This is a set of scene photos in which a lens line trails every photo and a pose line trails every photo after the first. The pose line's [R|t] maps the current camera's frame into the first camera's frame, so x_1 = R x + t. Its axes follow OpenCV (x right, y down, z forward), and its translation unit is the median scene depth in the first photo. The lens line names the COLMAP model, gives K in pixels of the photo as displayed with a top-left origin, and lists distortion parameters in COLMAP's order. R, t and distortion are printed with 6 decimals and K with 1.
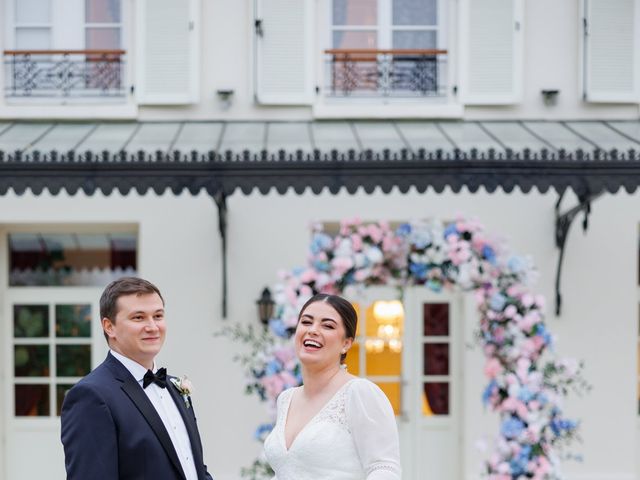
lens RADIAL K [[2754.0, 0, 319.9], [0, 2754.0, 242.8], [0, 0, 1]] dist [-0.042829, 0.000000]
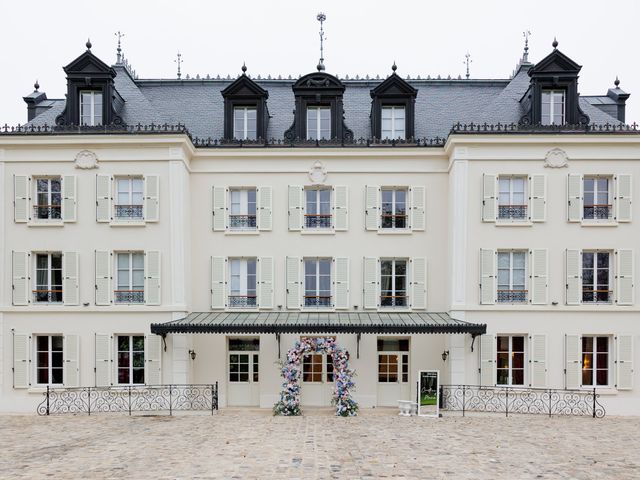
lens RADIAL K [[2754.0, 0, 254.2], [0, 2754.0, 250.3], [0, 0, 1]] dist [-0.042829, 0.000000]
pose [[0.996025, 0.006747, -0.088813, 0.305210], [-0.006273, 0.999965, 0.005620, -0.164572], [0.088847, -0.005041, 0.996032, -3.262976]]
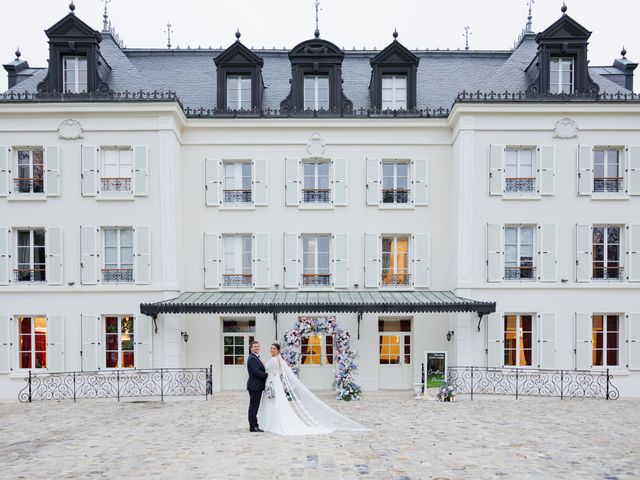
lens RADIAL K [[2754.0, 0, 367.7], [0, 2754.0, 260.0], [0, 0, 1]] dist [-0.042829, 0.000000]
pose [[0.998971, 0.001940, -0.045321, 0.284743], [-0.001250, 0.999883, 0.015261, -0.153495], [0.045345, -0.015188, 0.998856, -3.063689]]
